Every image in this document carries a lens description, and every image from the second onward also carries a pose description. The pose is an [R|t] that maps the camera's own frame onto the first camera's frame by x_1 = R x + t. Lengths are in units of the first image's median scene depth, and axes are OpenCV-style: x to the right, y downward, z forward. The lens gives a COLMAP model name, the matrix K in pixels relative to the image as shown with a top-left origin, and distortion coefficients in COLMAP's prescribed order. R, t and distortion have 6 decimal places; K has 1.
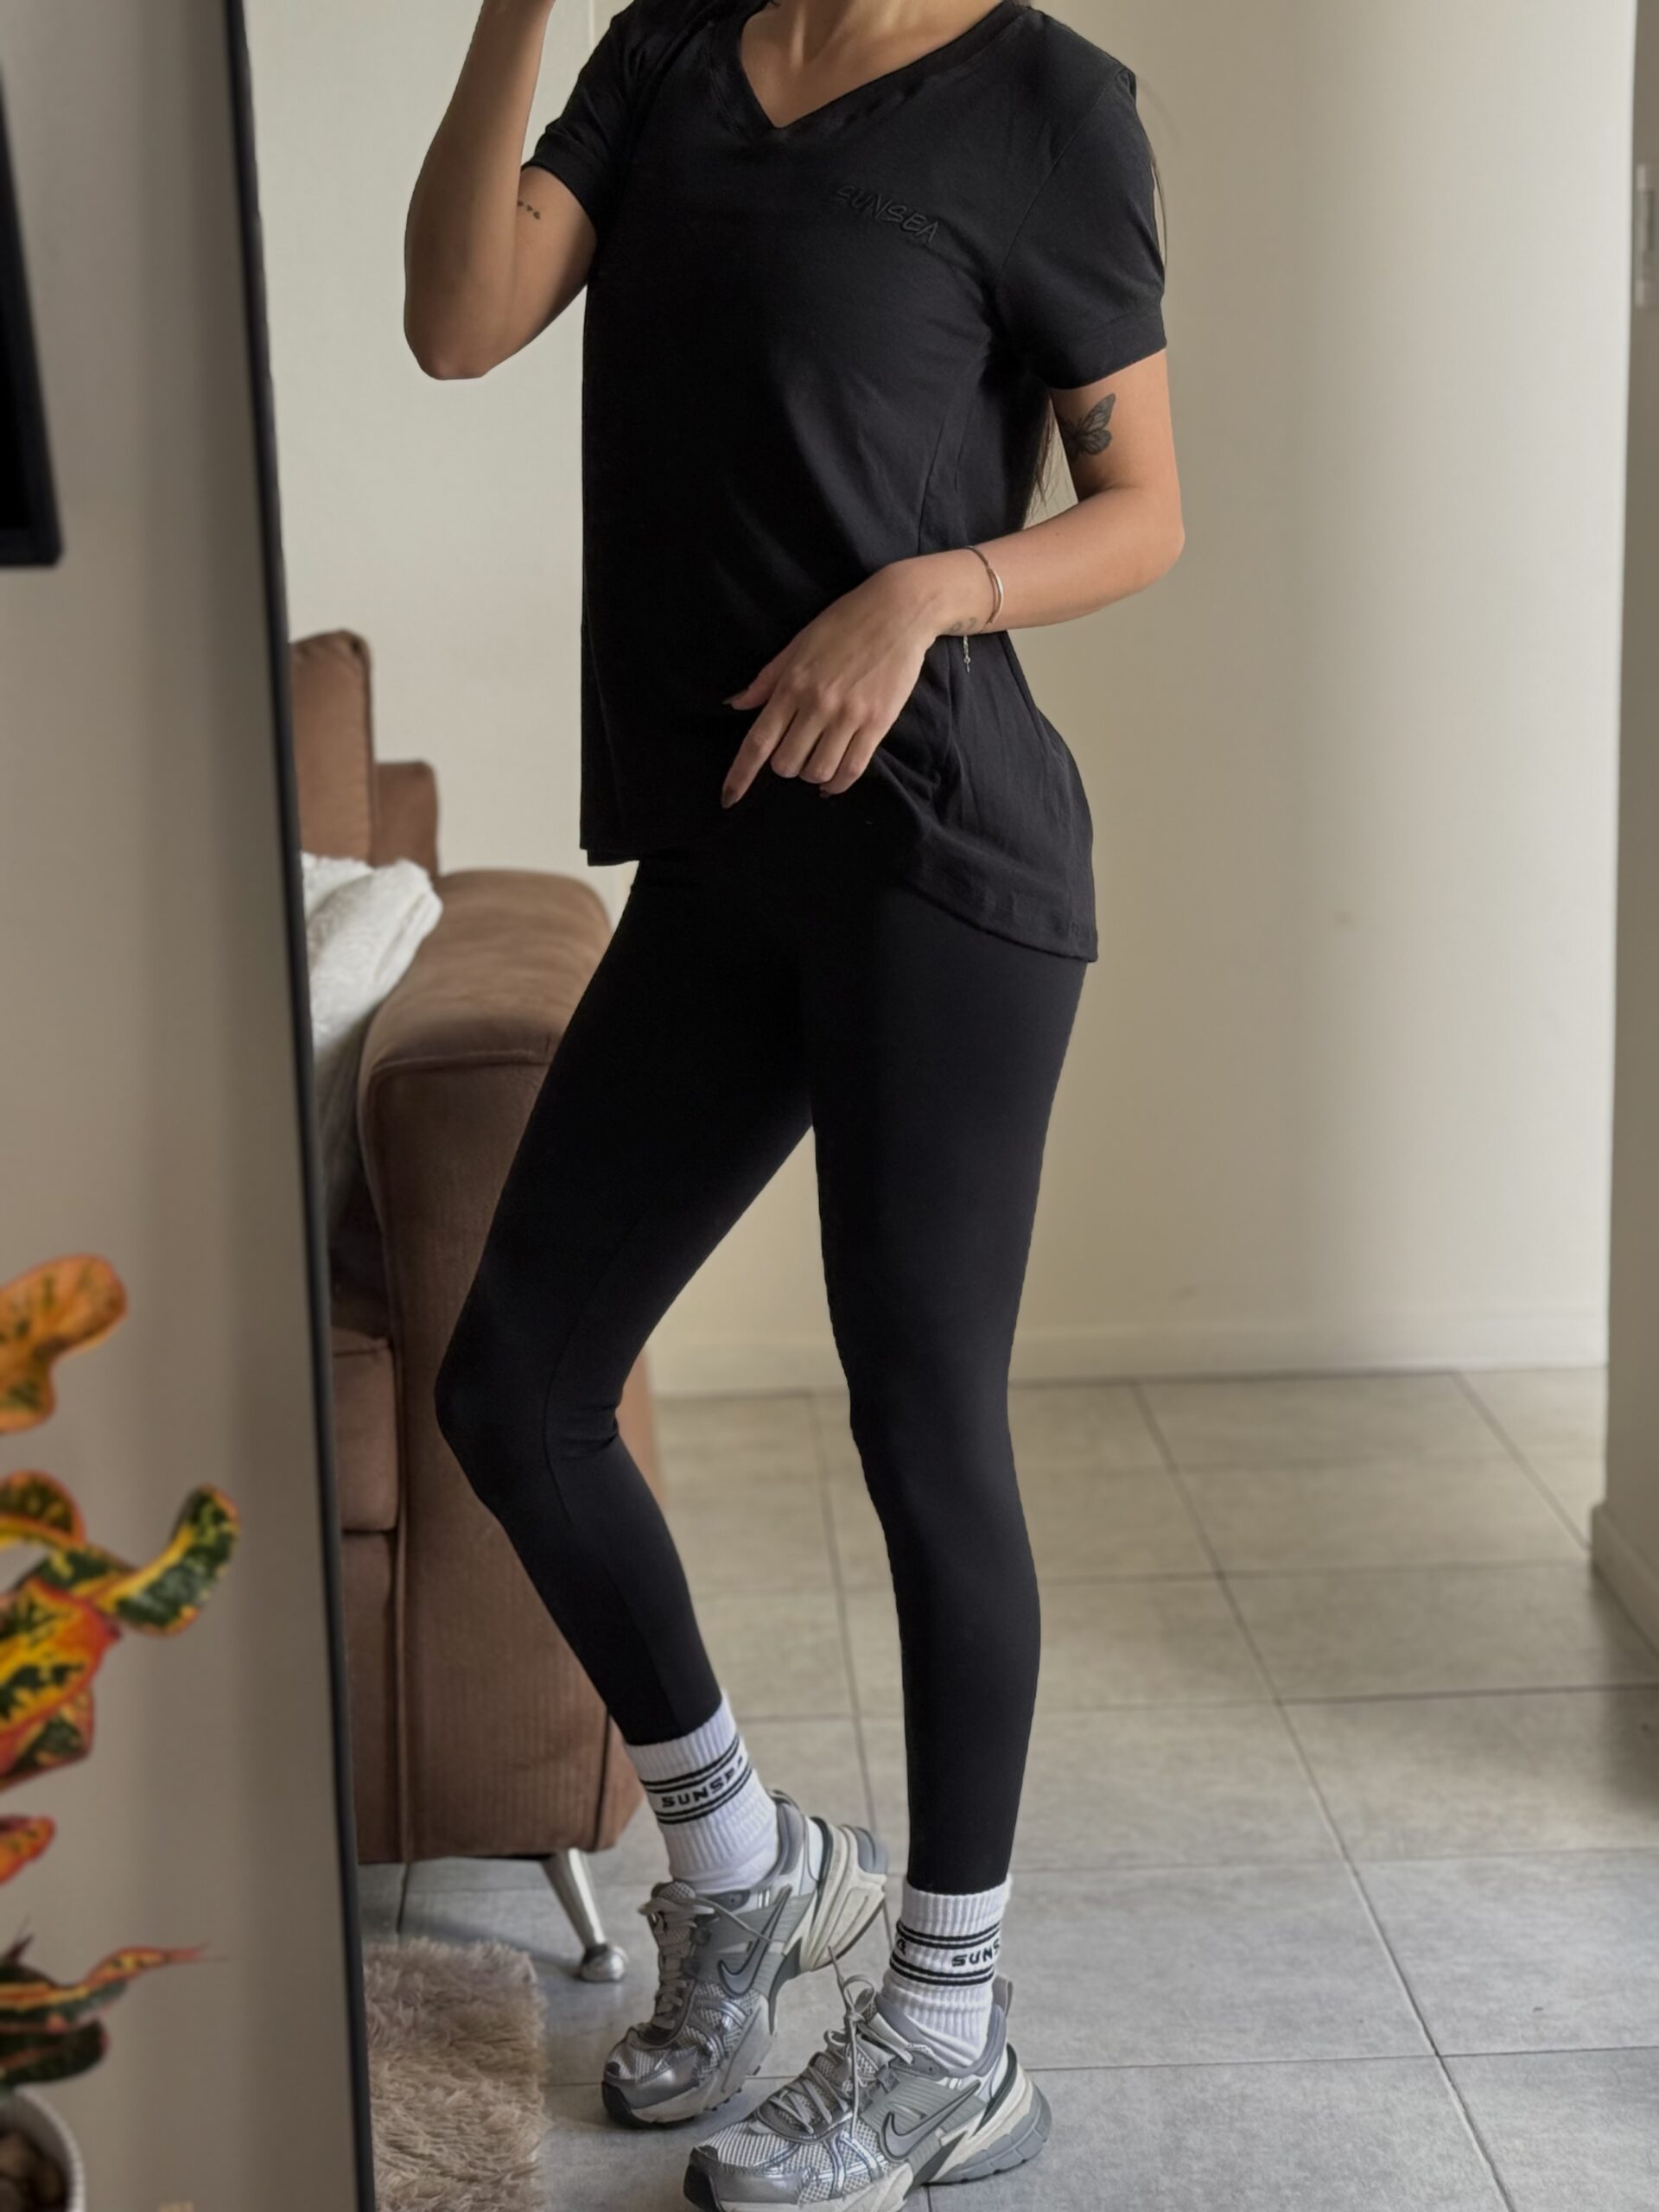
lens RADIAL K [[4125.3, 0, 829.5], [0, 4125.3, 1106.0], [0, 0, 1]] dist [-0.046771, 0.005942]
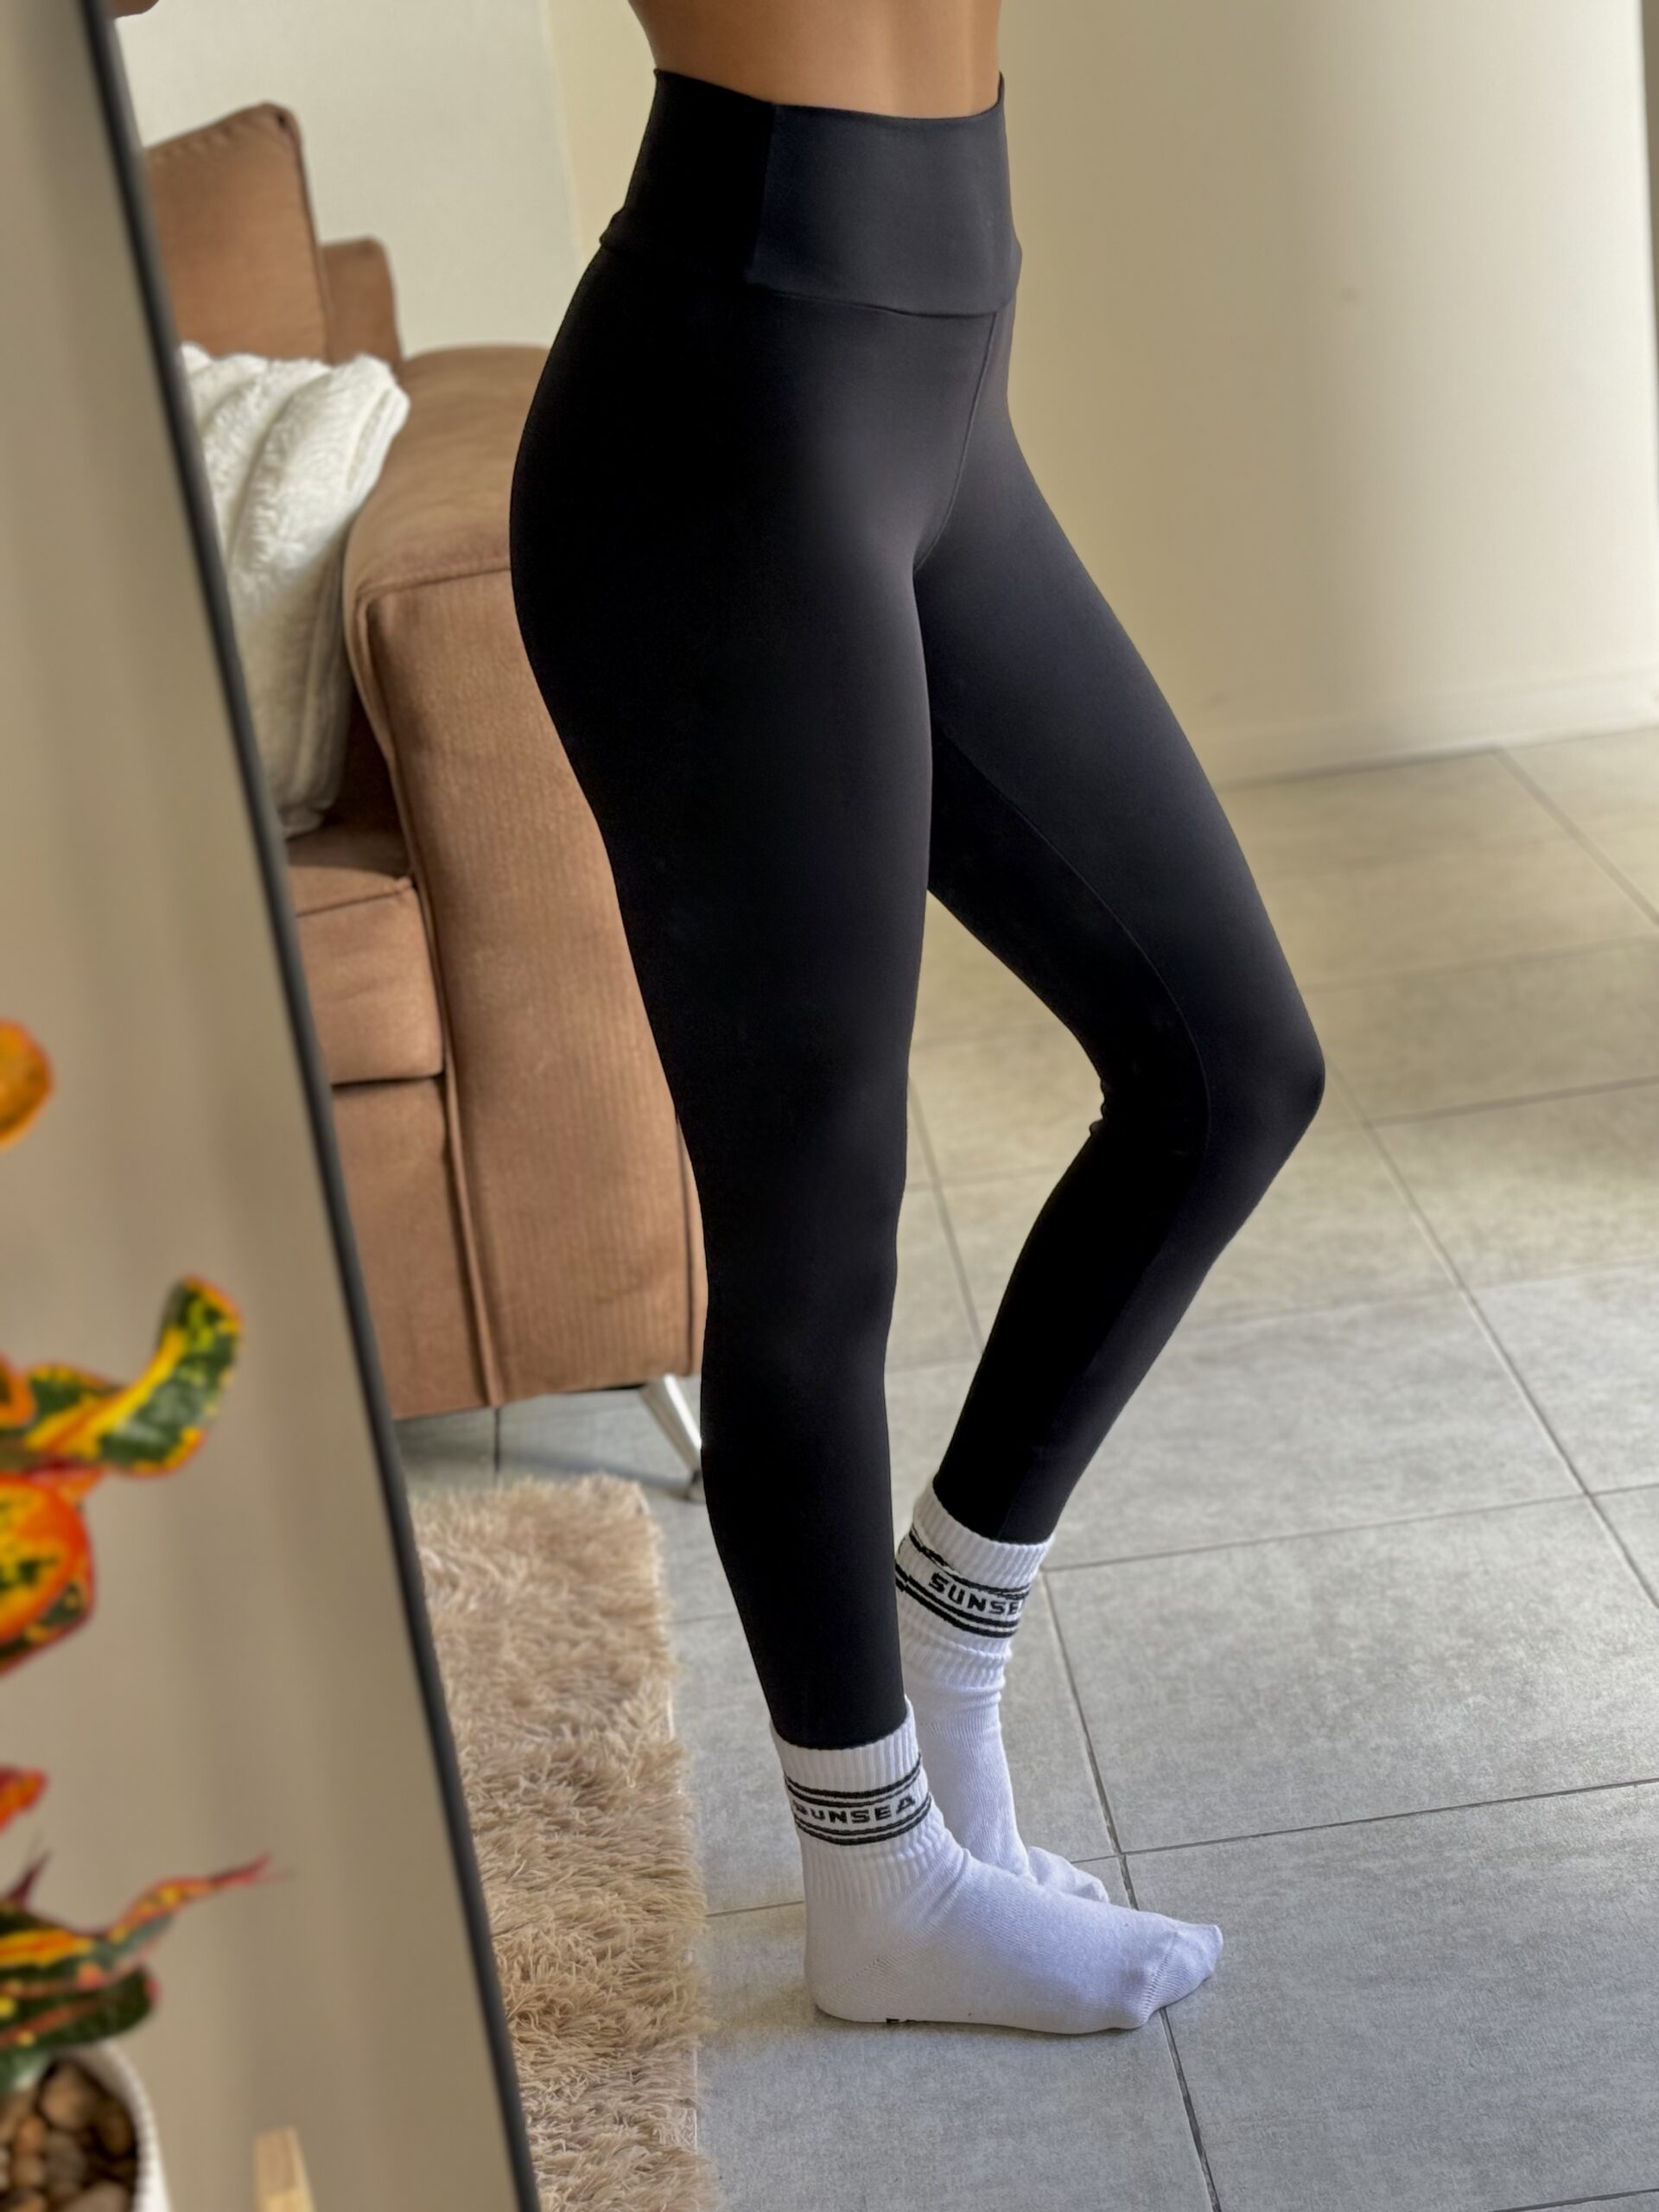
lens RADIAL K [[3793.3, 0, 772.0], [0, 3793.3, 1108.8], [0, 0, 1]] dist [0.032955, -0.088126]
pose [[0.993953, -0.107252, -0.023536, -0.010436], [0.109626, 0.981478, 0.157108, -0.017095], [0.006250, -0.158738, 0.987301, 0.135322]]
